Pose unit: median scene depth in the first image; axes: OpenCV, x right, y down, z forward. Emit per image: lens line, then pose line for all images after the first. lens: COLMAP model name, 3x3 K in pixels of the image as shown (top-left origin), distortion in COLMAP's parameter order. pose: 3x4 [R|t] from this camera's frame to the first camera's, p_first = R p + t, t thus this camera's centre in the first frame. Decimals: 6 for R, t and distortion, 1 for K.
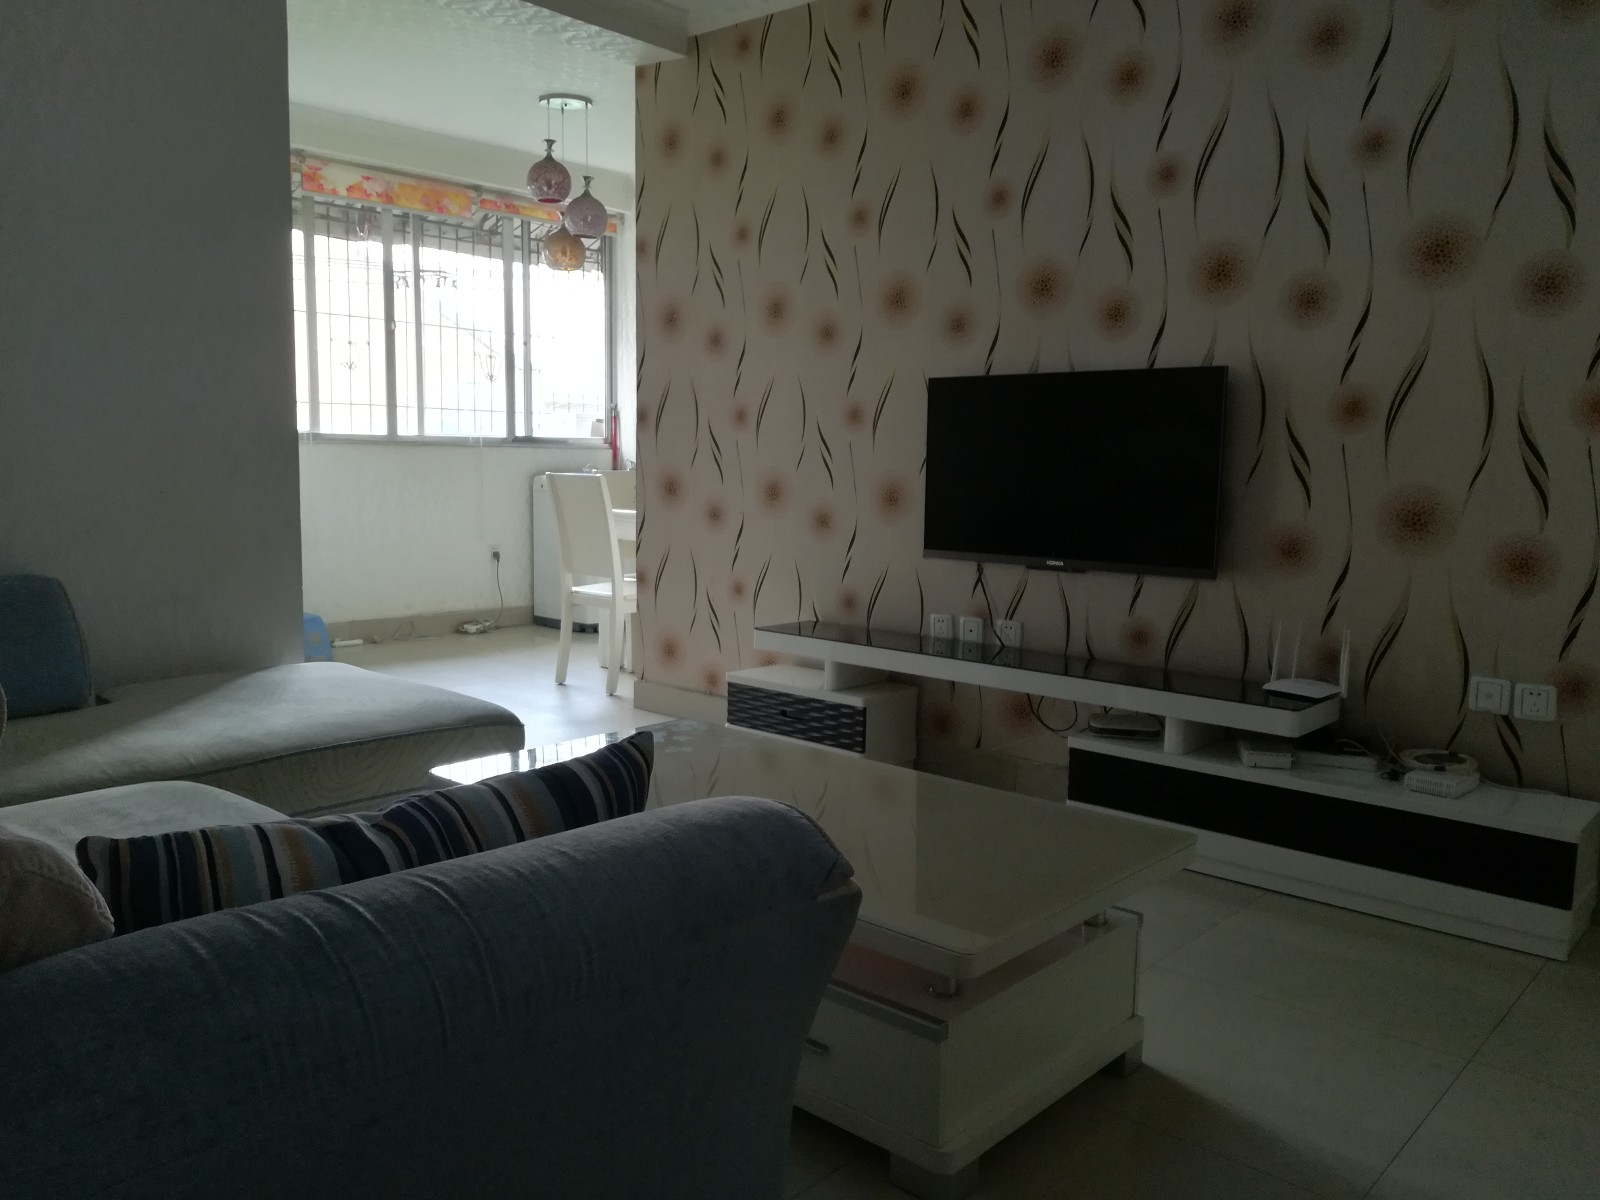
lens RADIAL K [[1241.9, 0, 800.0], [0, 1241.9, 600.0], [0, 0, 1]] dist [0.064468, -0.085601]
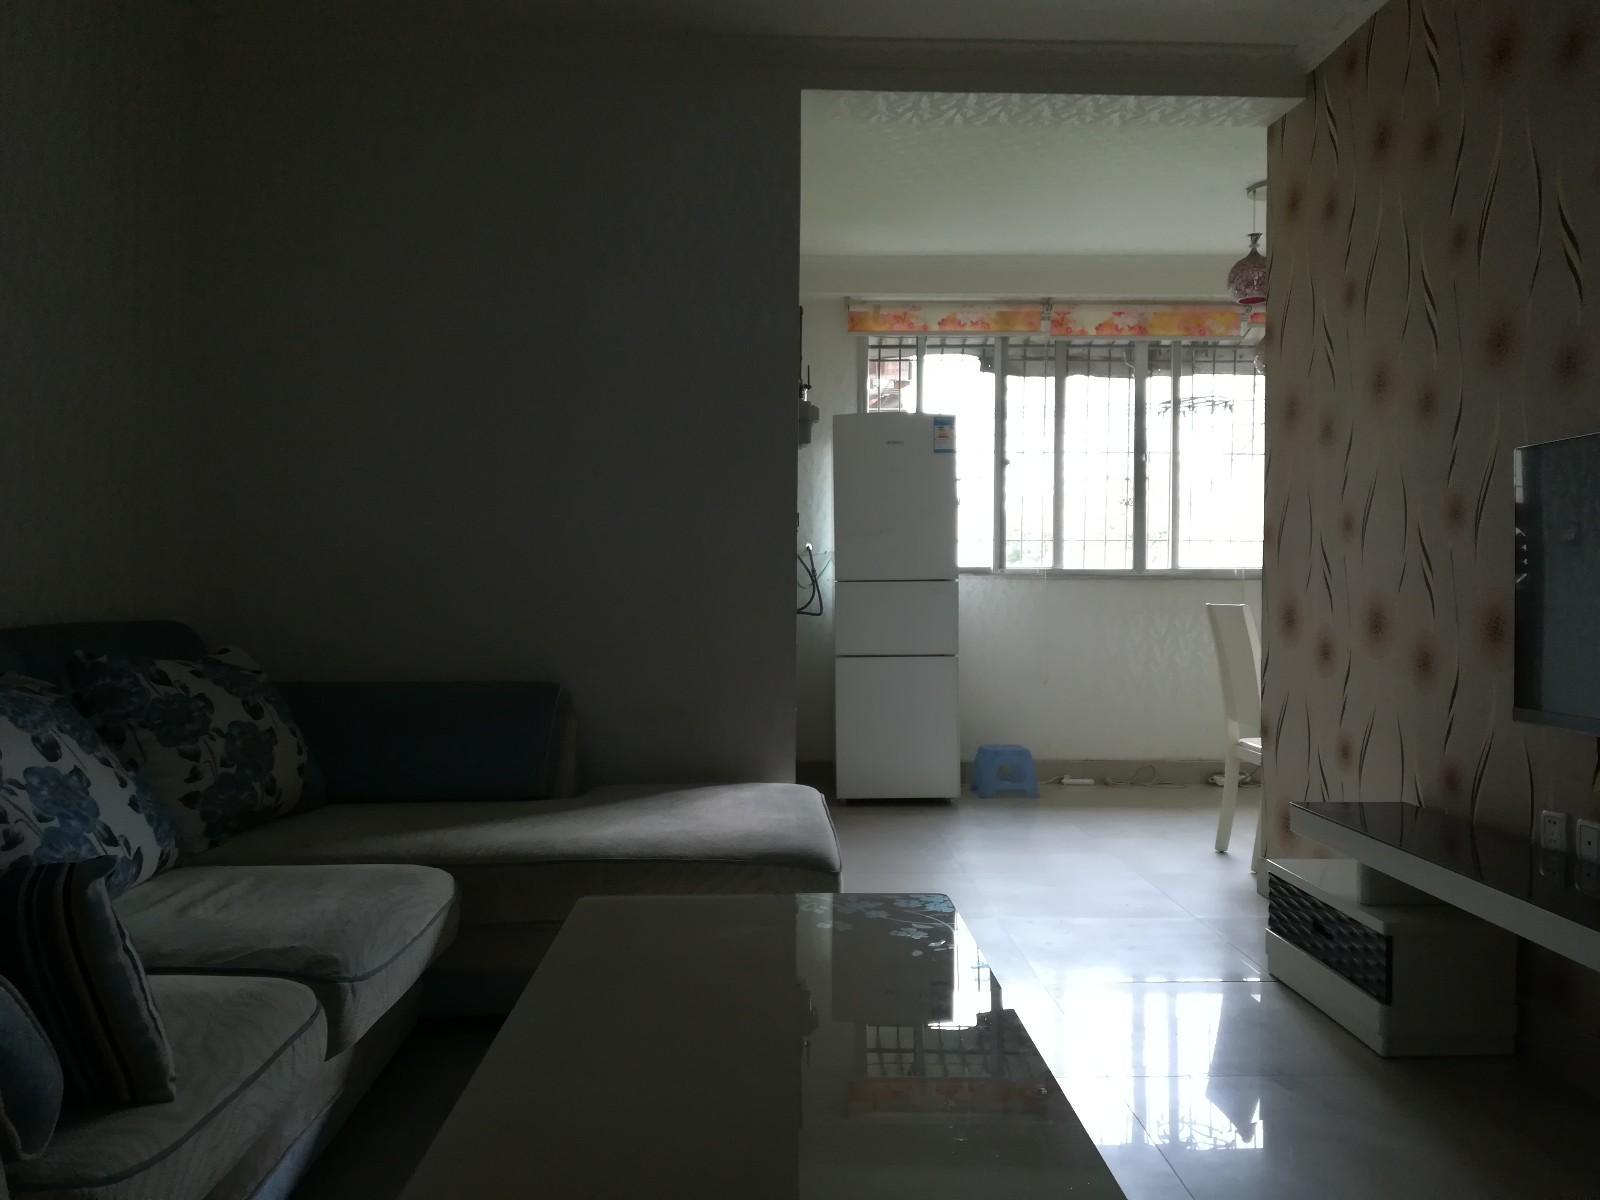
lens RADIAL K [[1241.9, 0, 800.0], [0, 1241.9, 600.0], [0, 0, 1]] dist [0.064468, -0.085601]
pose [[0.692691, -0.006024, -0.721210, 0.195393], [-0.079451, 0.993242, -0.084606, -0.006862], [0.716845, 0.115907, 0.687531, 0.165713]]
